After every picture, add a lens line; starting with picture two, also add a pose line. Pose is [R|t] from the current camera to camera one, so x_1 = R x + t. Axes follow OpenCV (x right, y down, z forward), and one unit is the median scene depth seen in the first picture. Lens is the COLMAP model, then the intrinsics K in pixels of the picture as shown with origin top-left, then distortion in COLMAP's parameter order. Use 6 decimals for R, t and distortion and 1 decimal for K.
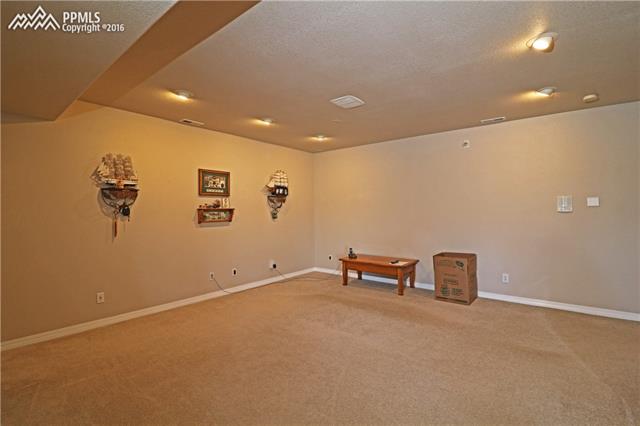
lens RADIAL K [[298.3, 0, 320.0], [0, 298.3, 213.0], [0, 0, 1]] dist [-0.000311, -0.000052]
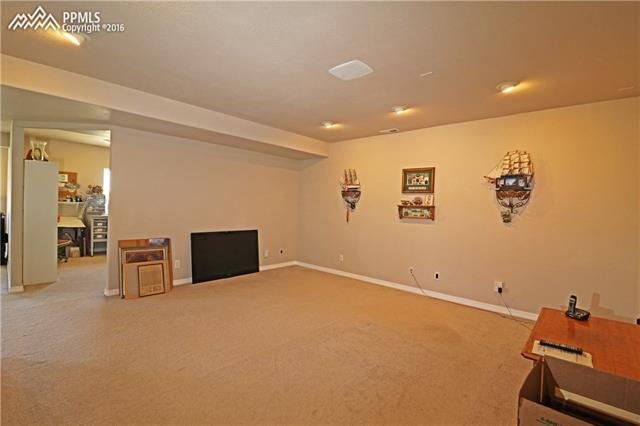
lens RADIAL K [[286.9, 0, 321.2], [0, 286.9, 199.8], [0, 0, 1]] dist [0.000683, 0.000044]
pose [[-0.047003, 0.002276, -0.998892, 0.637325], [-0.027189, 0.999624, 0.003557, -0.029199], [0.998525, 0.027326, -0.046923, 0.719046]]
